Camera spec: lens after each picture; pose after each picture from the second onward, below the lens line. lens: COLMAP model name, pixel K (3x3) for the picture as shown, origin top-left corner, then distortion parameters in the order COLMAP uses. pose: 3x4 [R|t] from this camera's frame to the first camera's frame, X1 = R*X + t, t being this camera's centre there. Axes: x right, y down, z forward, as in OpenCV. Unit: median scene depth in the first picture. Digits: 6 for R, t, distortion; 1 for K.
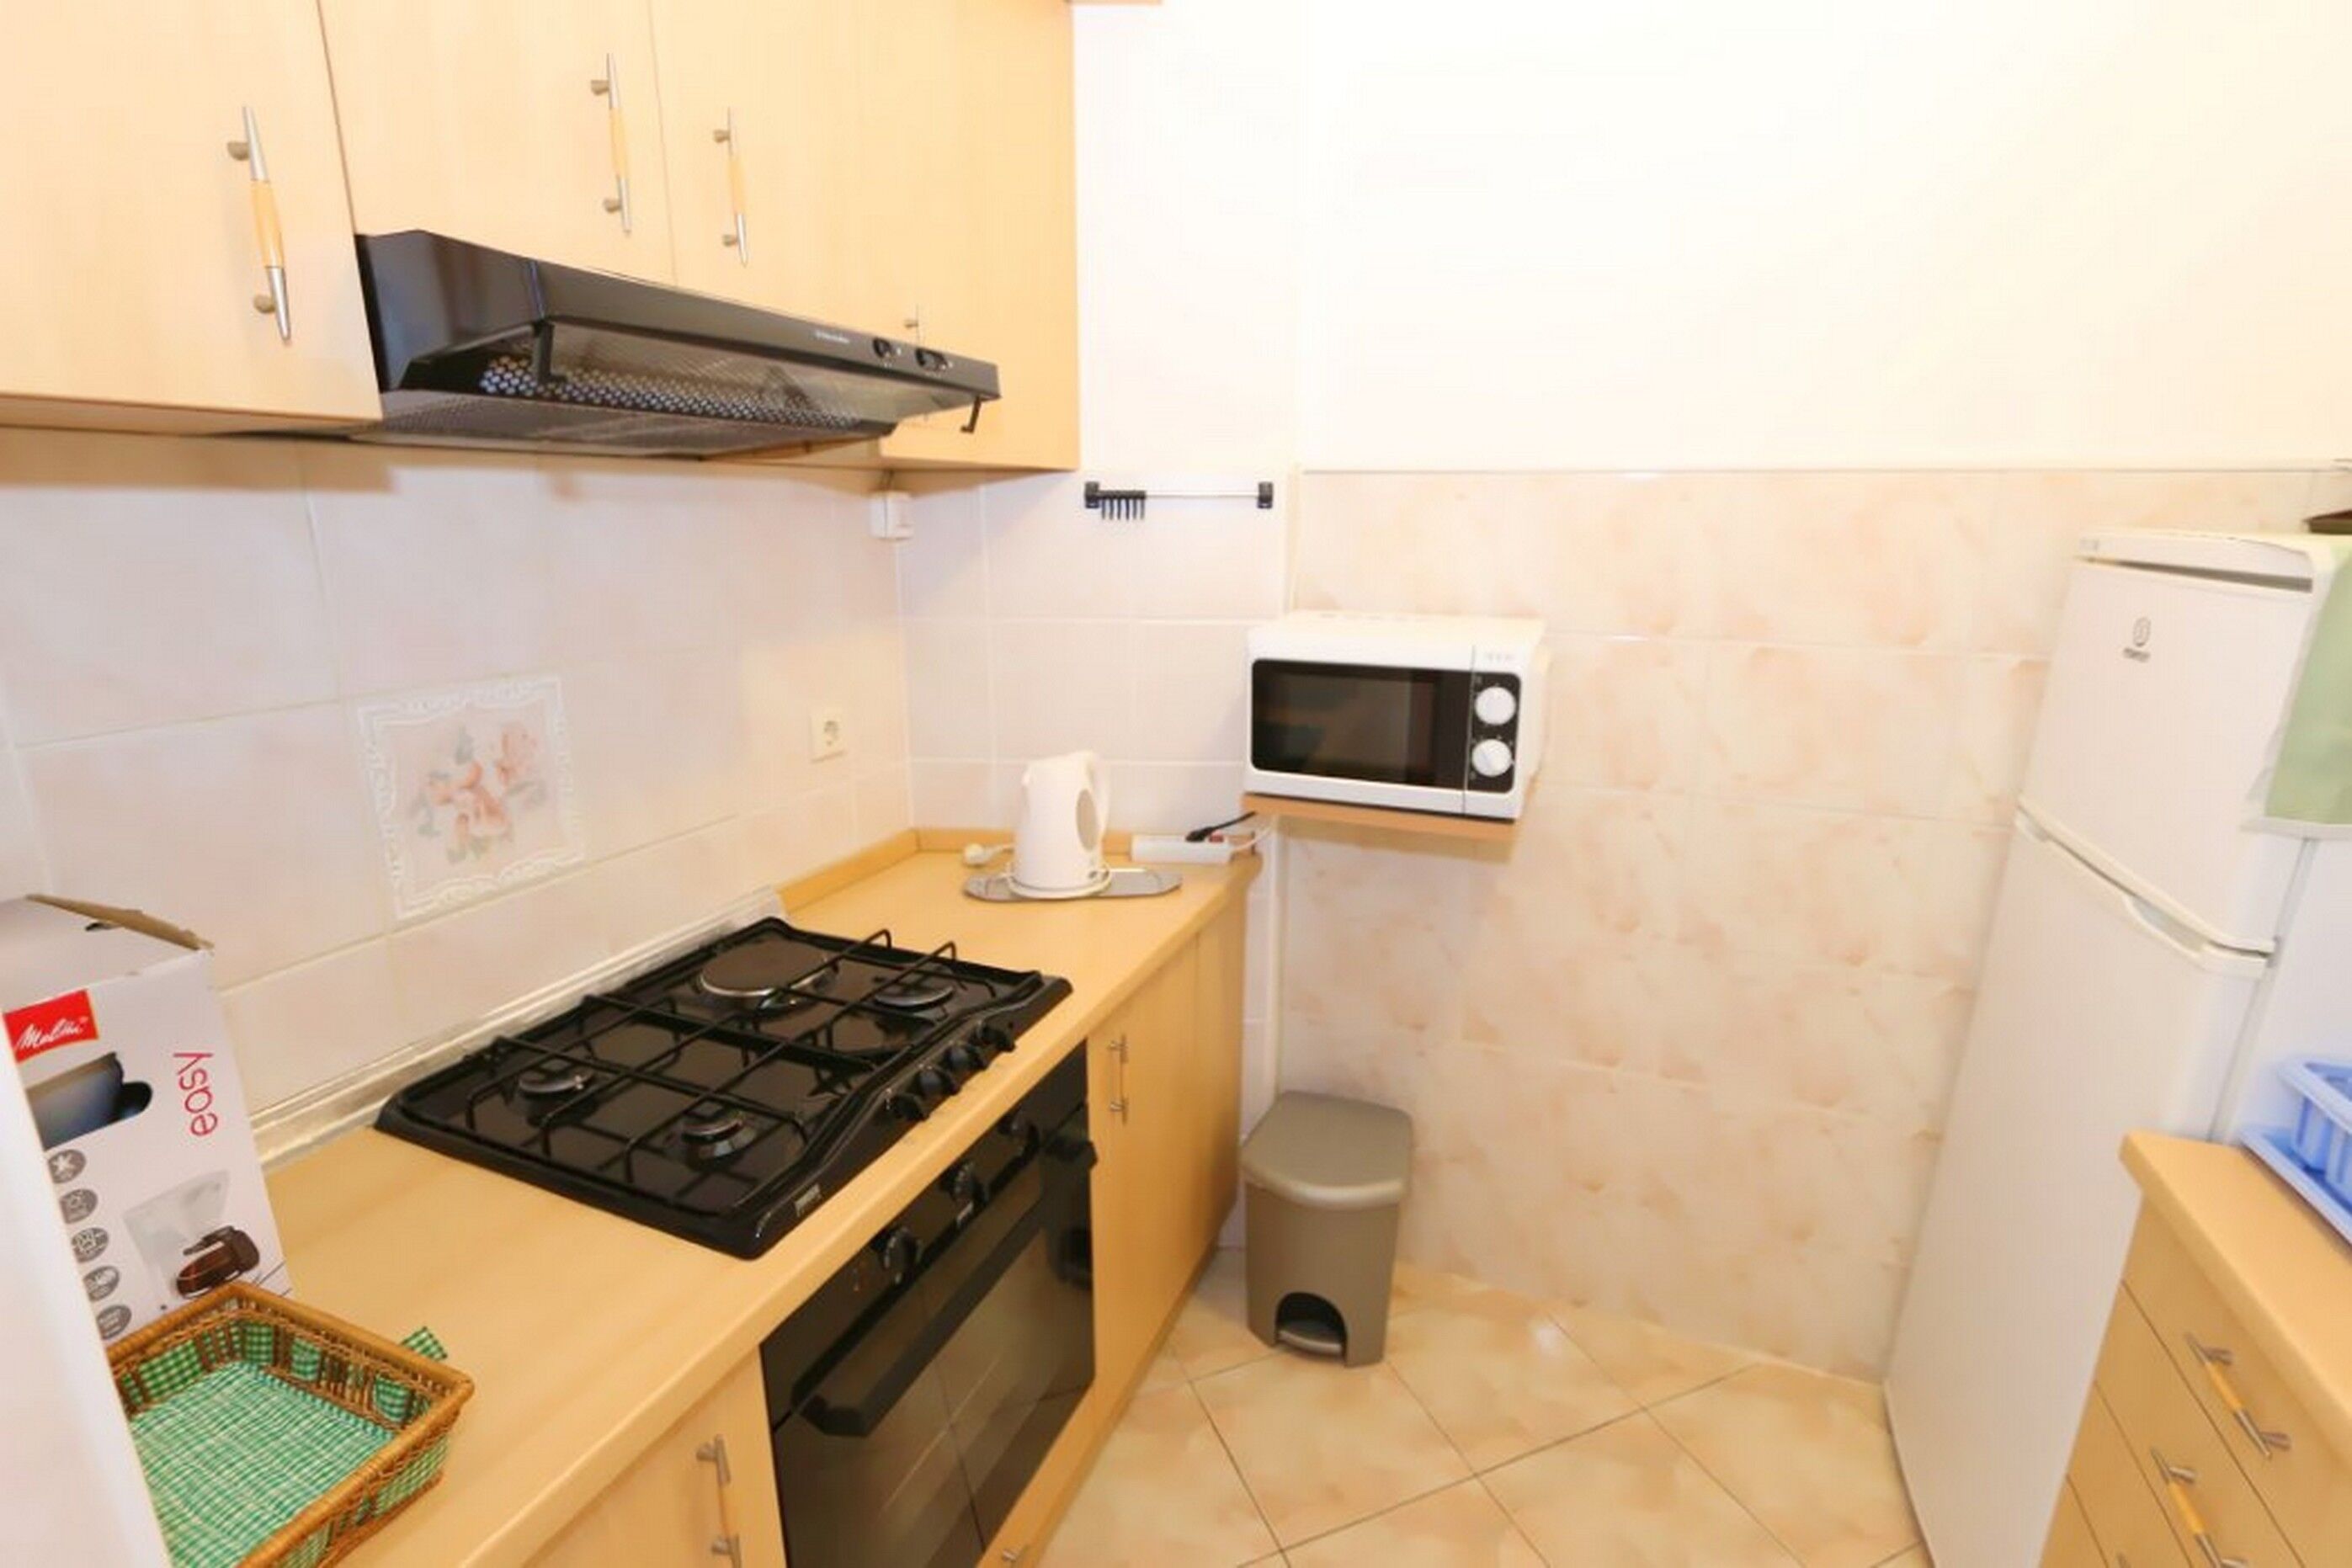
lens RADIAL K [[1080.1, 0, 1172.2], [0, 1080.1, 786.1], [0, 0, 1]] dist [-0.019232, 0.004215]
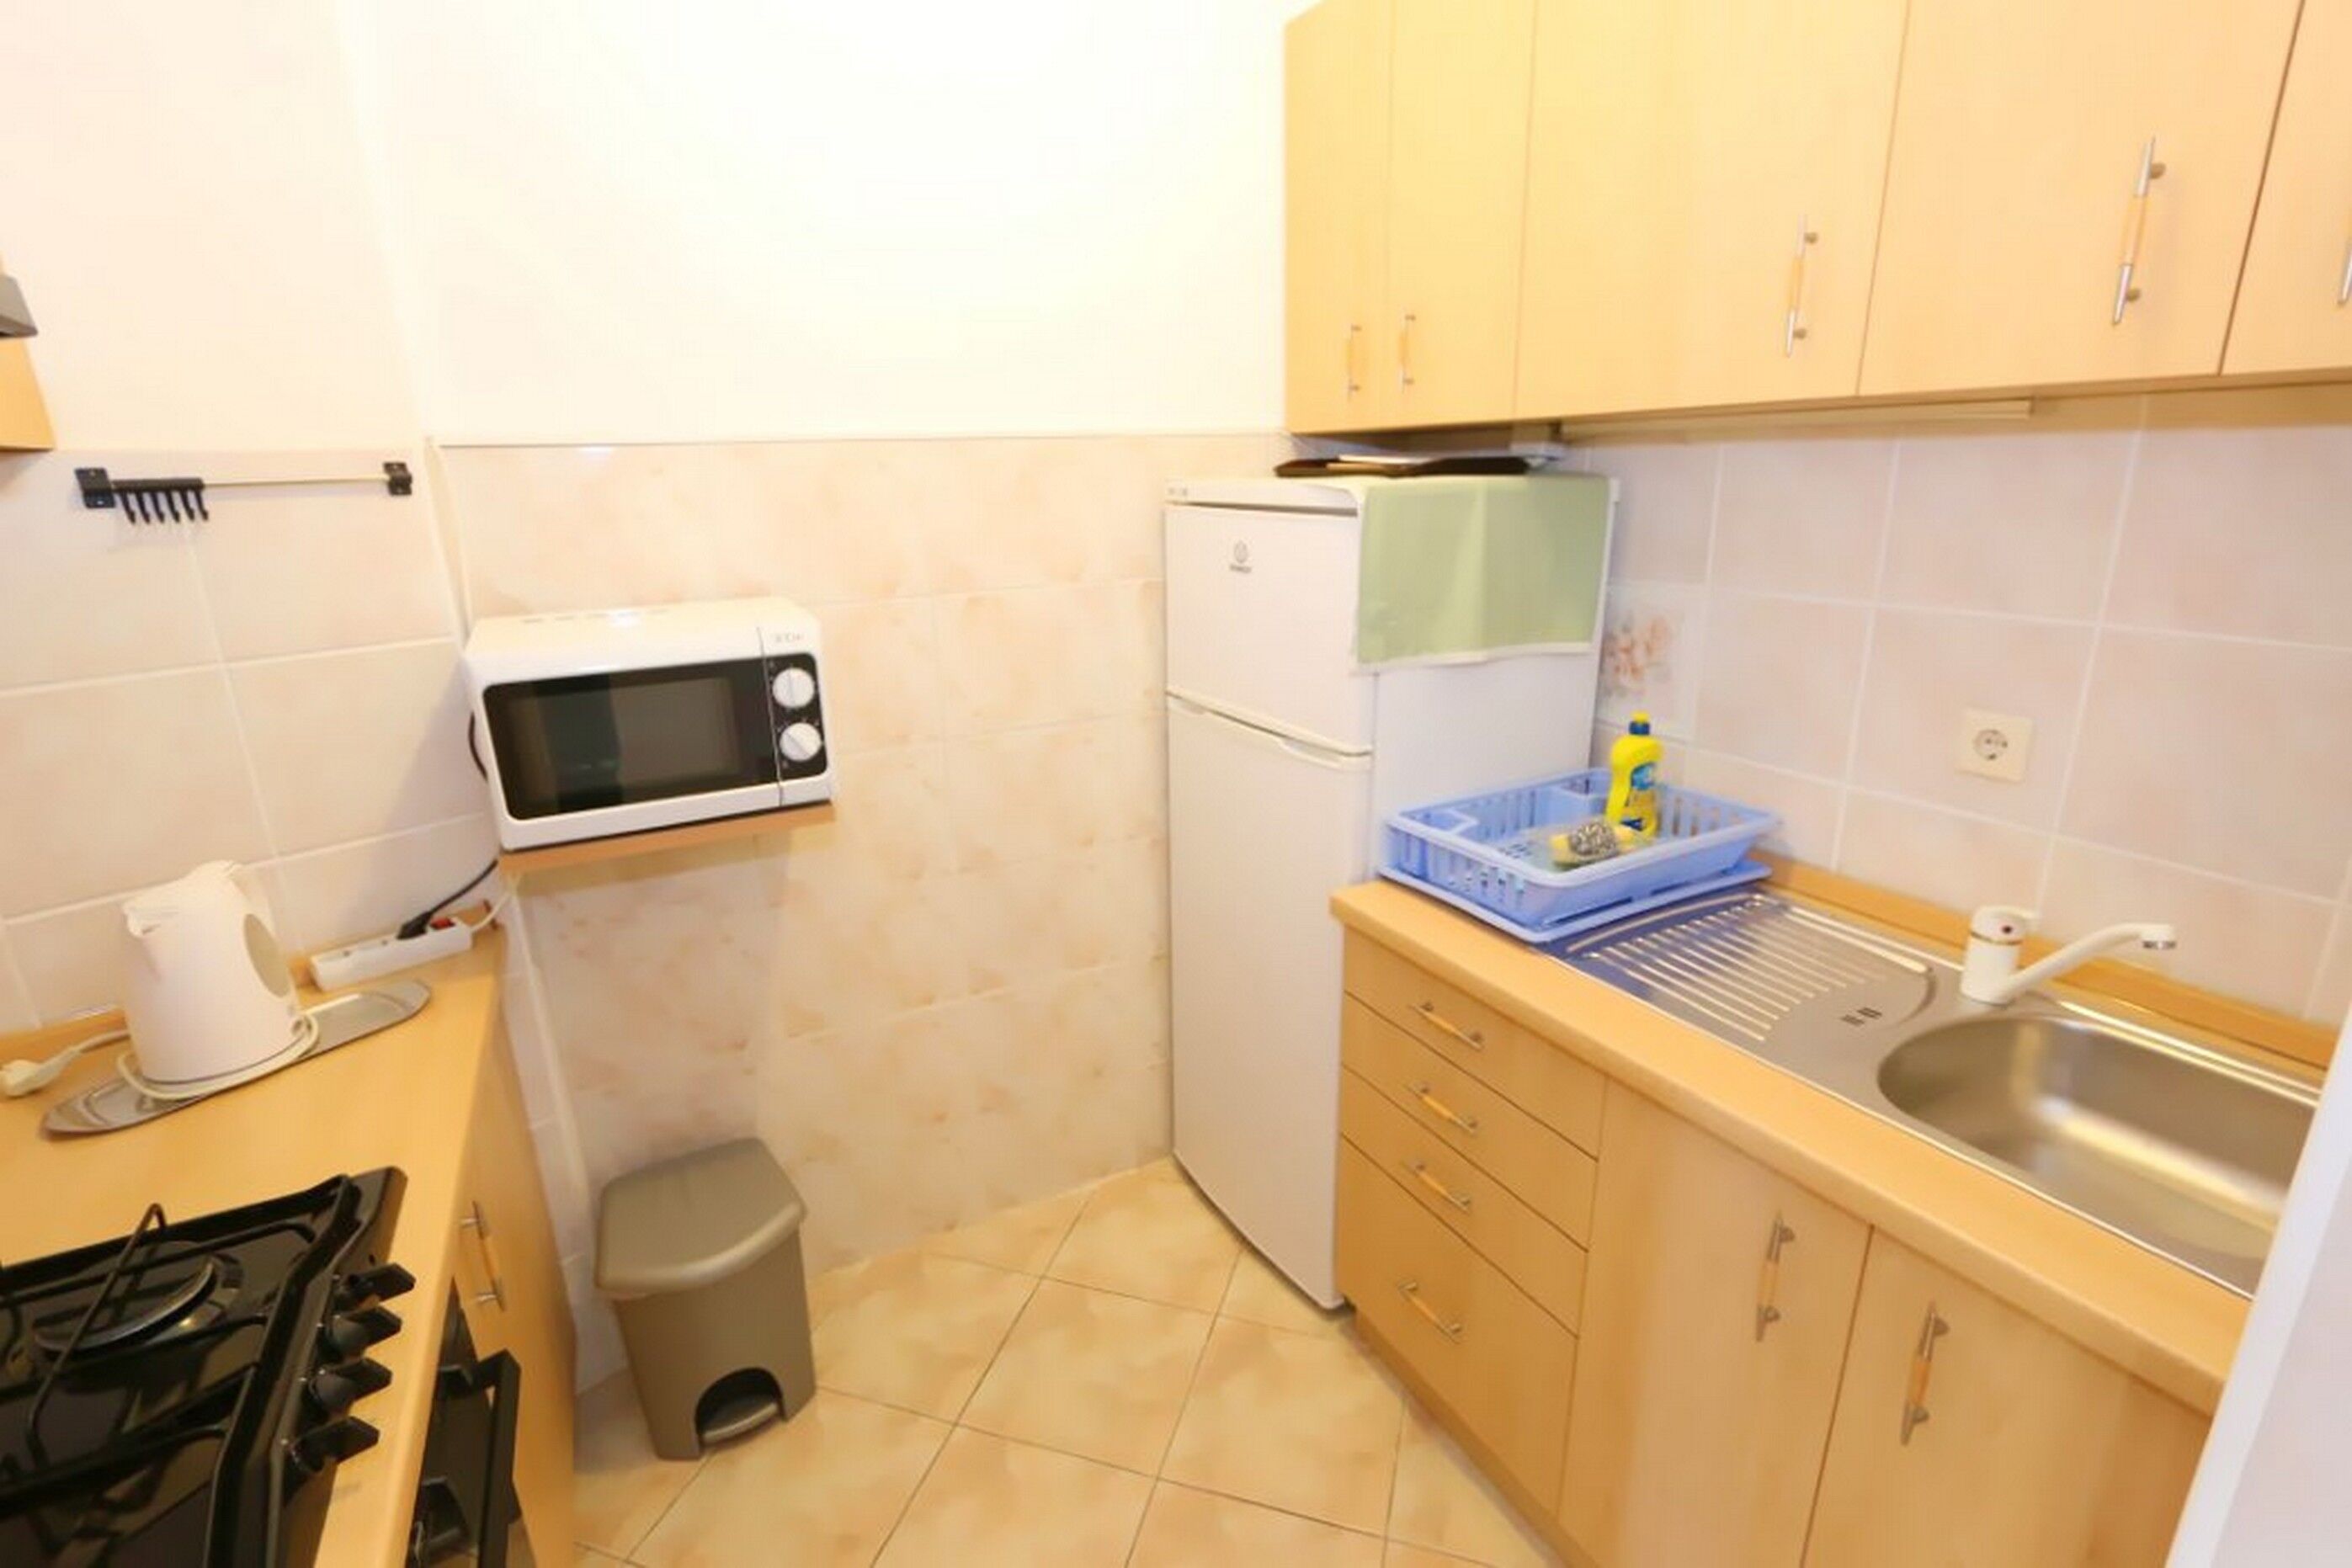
lens RADIAL K [[1080.1, 0, 1174.4], [0, 1080.1, 778.8], [0, 0, 1]] dist [-0.019232, 0.004215]
pose [[0.636166, -0.236334, 0.734465, -0.184868], [0.219617, 0.968020, 0.121263, -0.033877], [-0.739636, 0.084157, 0.667725, 0.099657]]
